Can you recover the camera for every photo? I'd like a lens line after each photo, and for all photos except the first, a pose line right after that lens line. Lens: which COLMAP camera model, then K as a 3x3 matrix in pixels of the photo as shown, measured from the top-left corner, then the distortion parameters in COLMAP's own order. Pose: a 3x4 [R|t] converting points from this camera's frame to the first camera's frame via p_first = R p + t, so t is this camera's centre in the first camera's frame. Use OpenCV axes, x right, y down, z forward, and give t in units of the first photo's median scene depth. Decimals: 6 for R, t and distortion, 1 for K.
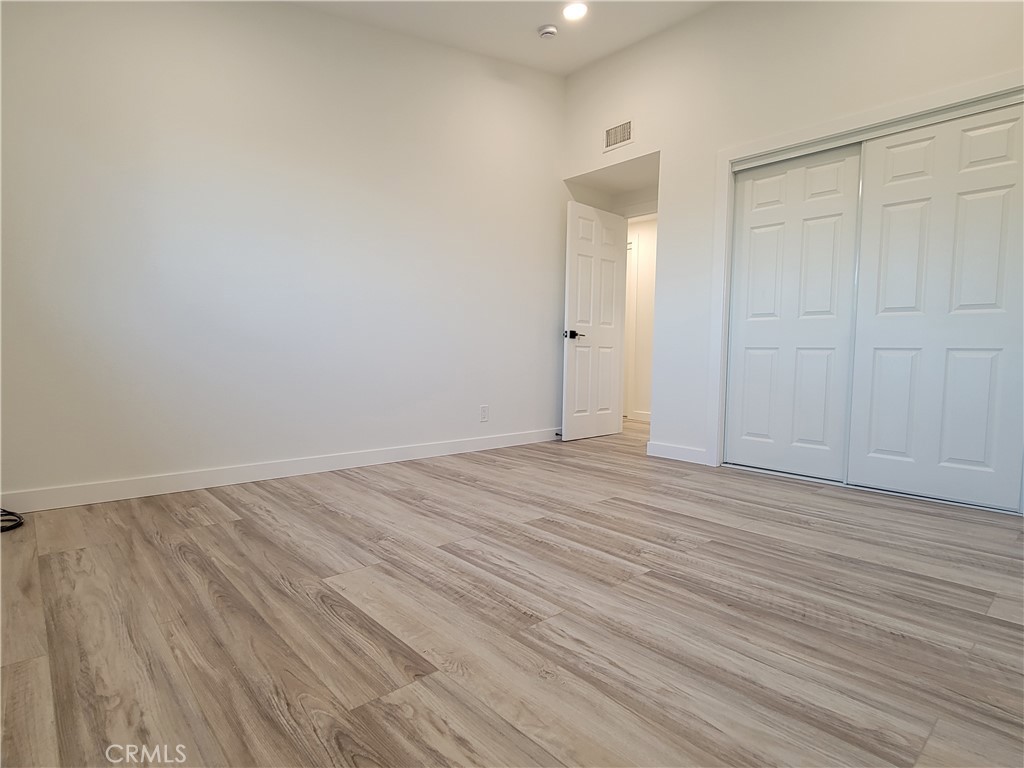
lens RADIAL K [[546.0, 0, 513.1], [0, 546.0, 385.9], [0, 0, 1]] dist [0.003637, 0.000602]
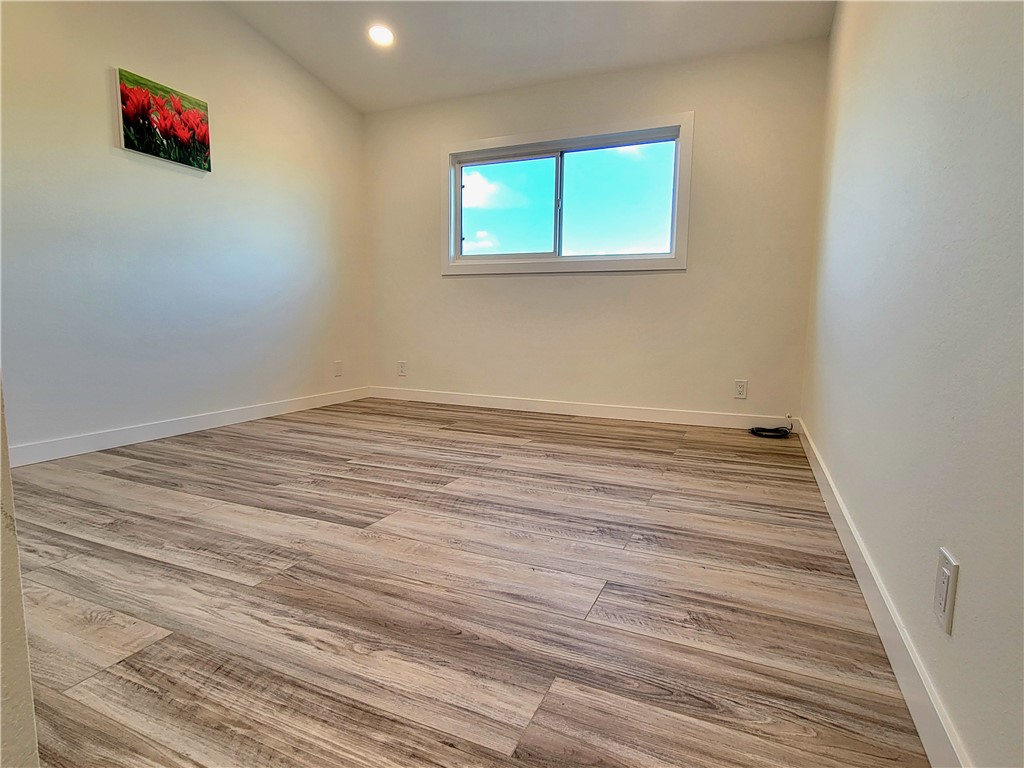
lens RADIAL K [[546.0, 0, 513.1], [0, 546.0, 385.9], [0, 0, 1]] dist [0.003637, 0.000602]
pose [[-0.915426, 0.020604, -0.401958, 0.380378], [-0.051411, 0.984522, 0.167550, -0.112710], [0.399189, 0.174045, -0.900198, 2.189668]]
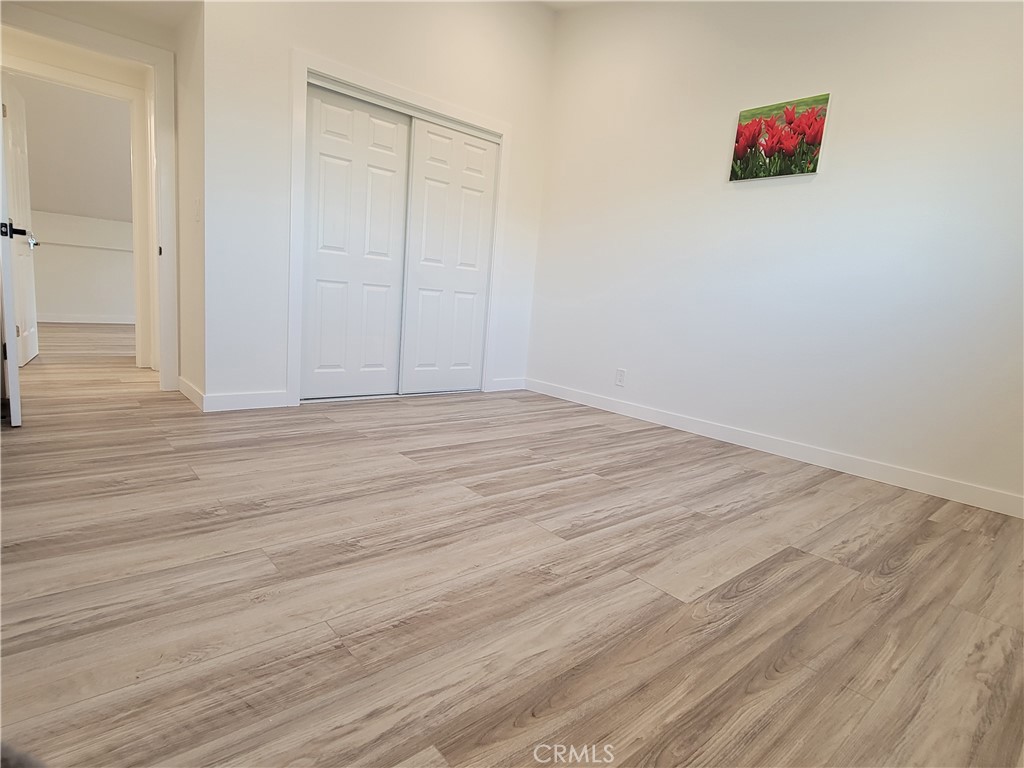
lens RADIAL K [[546.0, 0, 513.1], [0, 546.0, 385.9], [0, 0, 1]] dist [0.003637, 0.000602]
pose [[0.025250, -0.171983, 0.984776, -0.949303], [-0.019245, 0.984824, 0.172485, -0.099052], [-0.999496, -0.023308, 0.021557, 1.054558]]
